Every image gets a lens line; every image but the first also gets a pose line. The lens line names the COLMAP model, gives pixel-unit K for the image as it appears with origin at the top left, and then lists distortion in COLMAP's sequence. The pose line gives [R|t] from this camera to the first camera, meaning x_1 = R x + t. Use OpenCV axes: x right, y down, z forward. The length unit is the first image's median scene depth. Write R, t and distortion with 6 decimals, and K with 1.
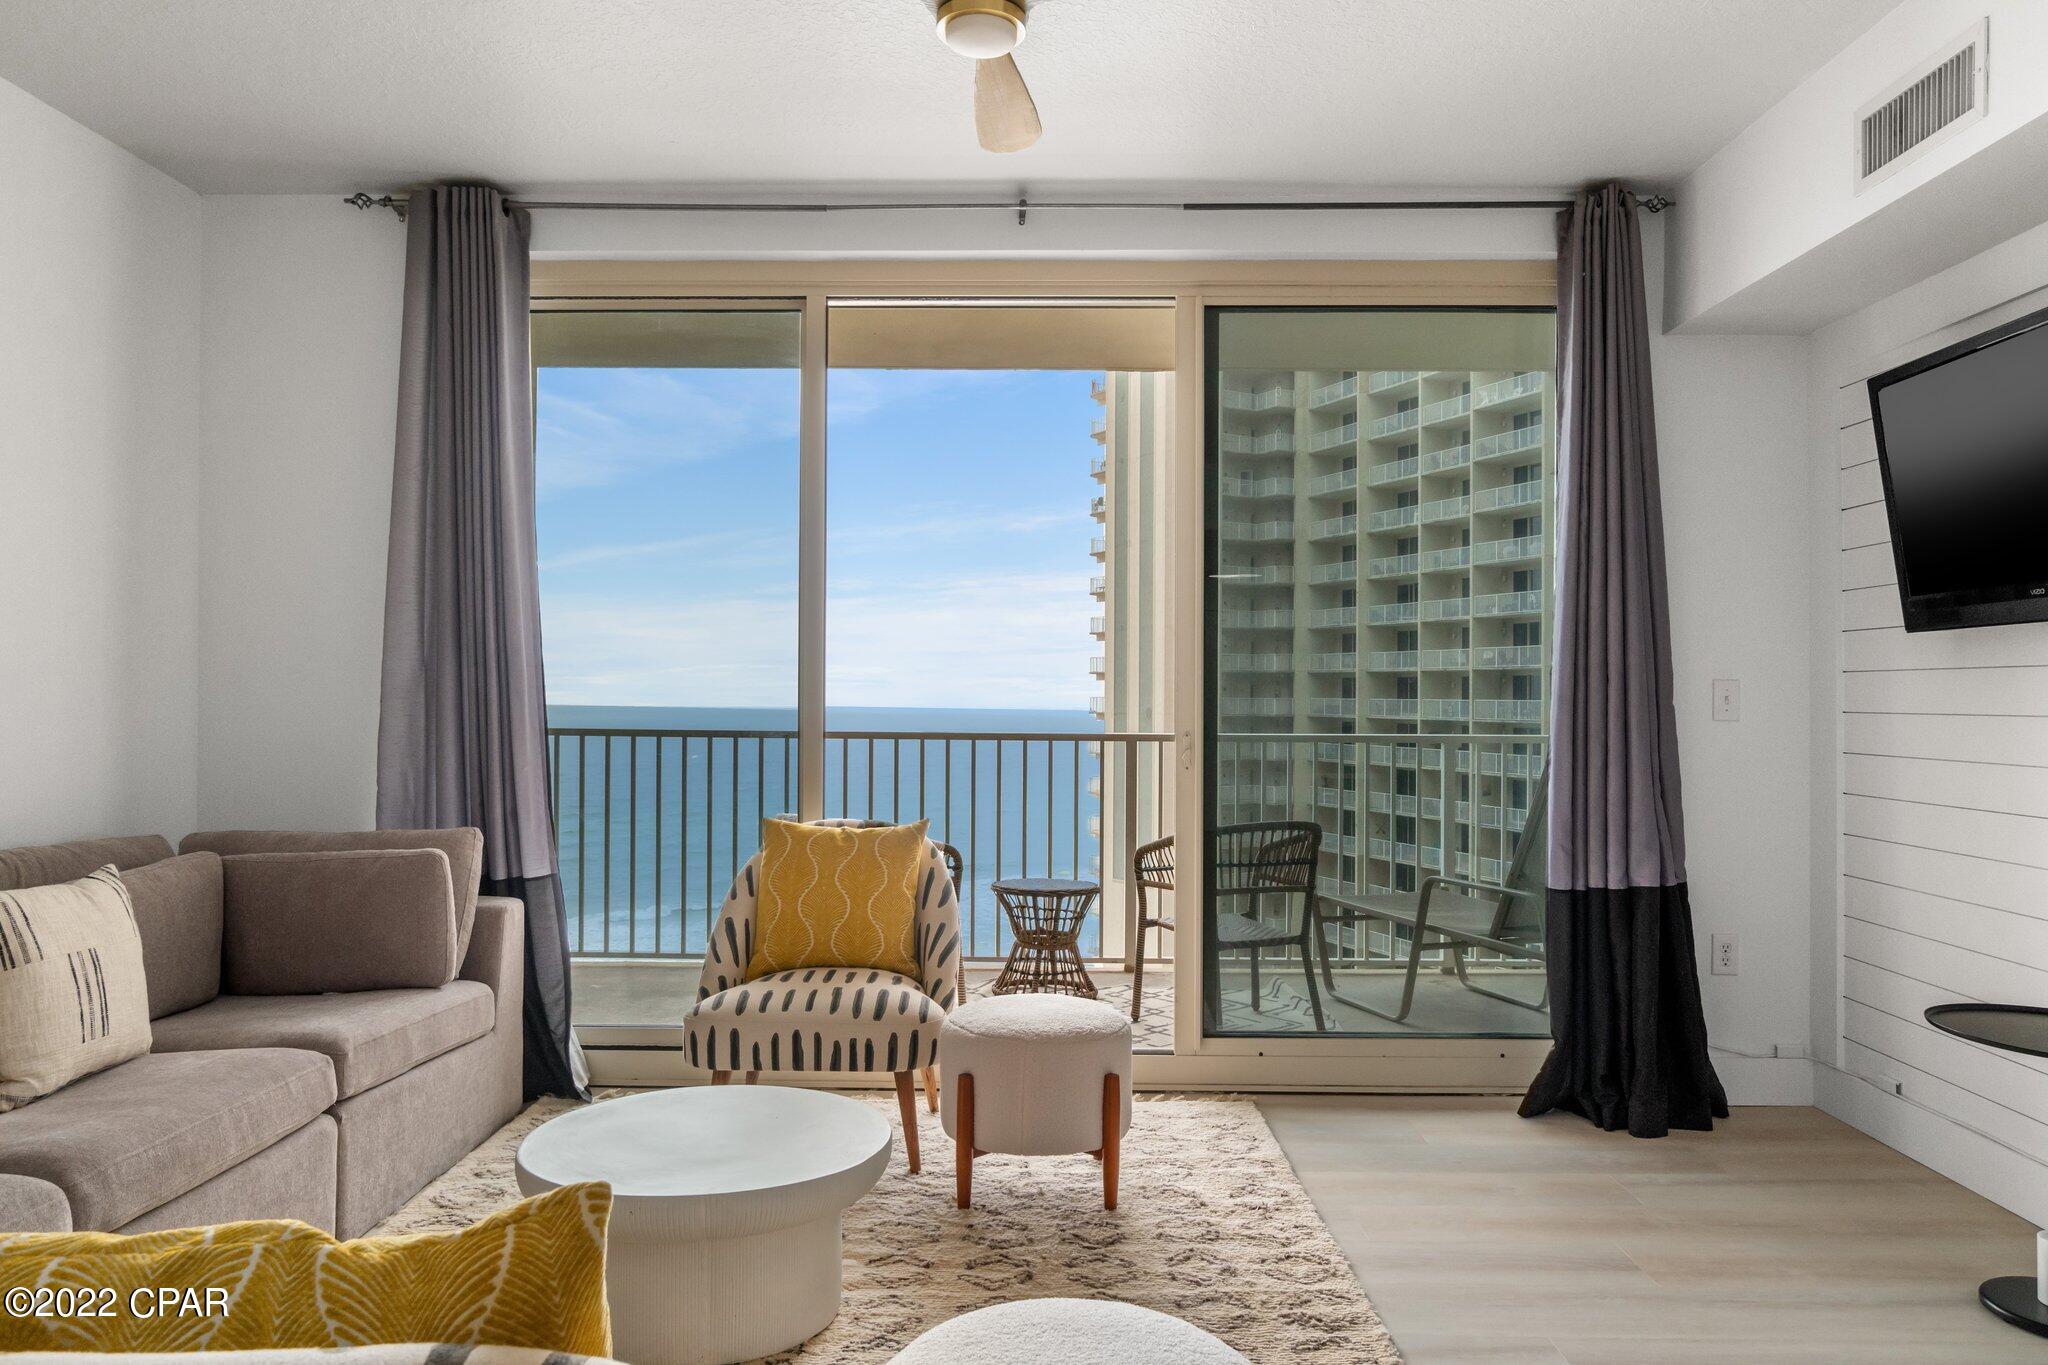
lens RADIAL K [[1397.9, 0, 1031.4], [0, 1397.9, 683.2], [0, 0, 1]] dist [0.001823, -0.001229]
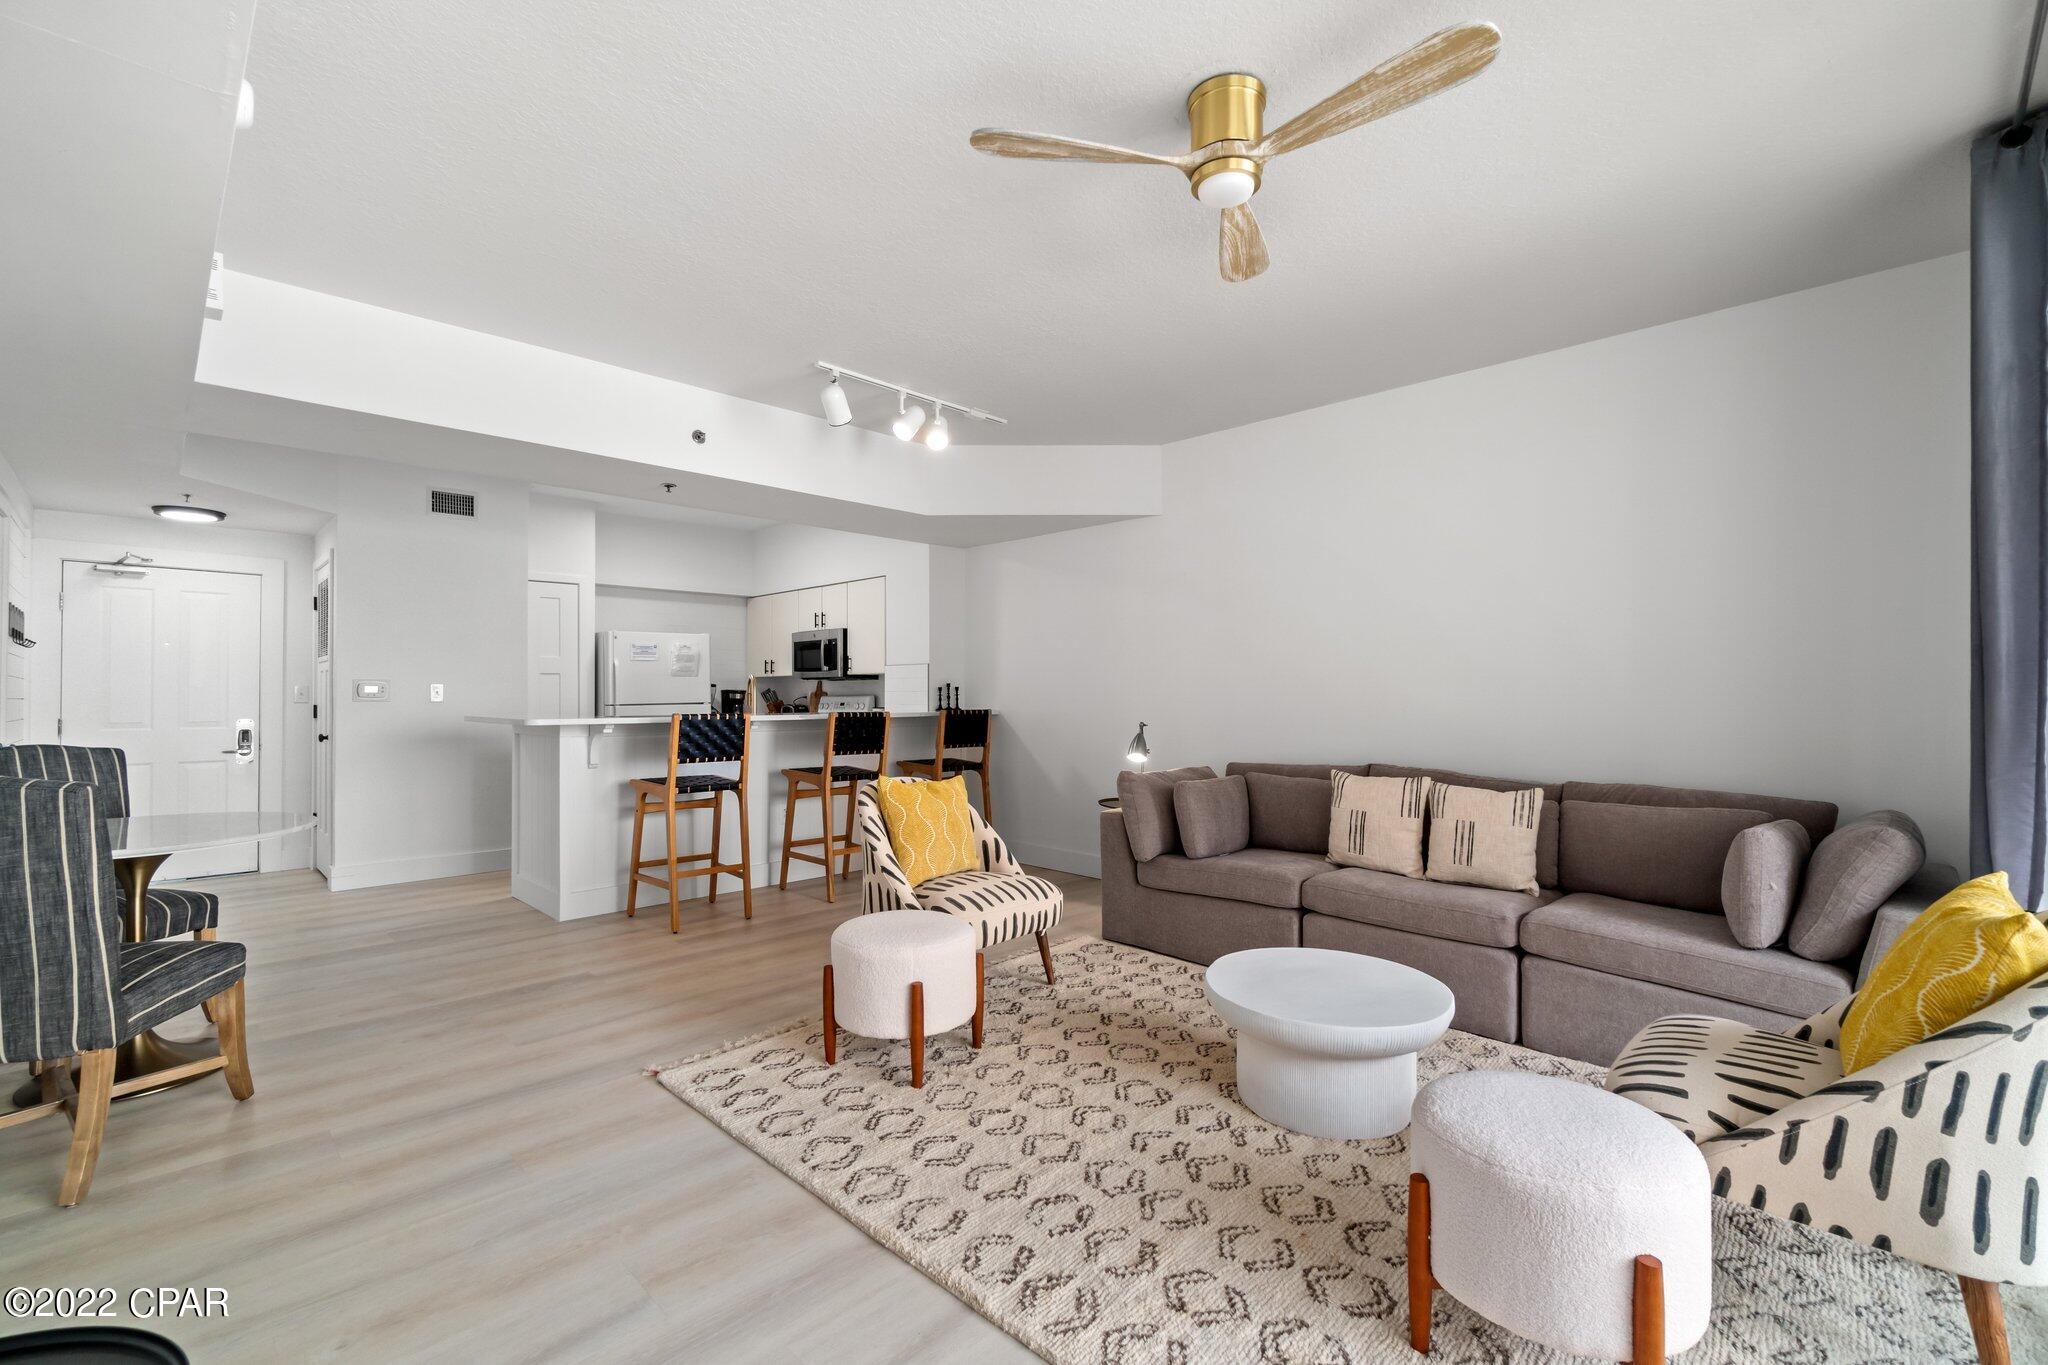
lens RADIAL K [[880.4, 0, 1030.6], [0, 880.4, 684.1], [0, 0, 1]] dist [-0.002846, 0.000528]
pose [[-0.692041, -0.012830, -0.721744, 0.453078], [0.000861, 0.999827, -0.018599, 0.010827], [0.721858, -0.013493, -0.691910, 0.949661]]
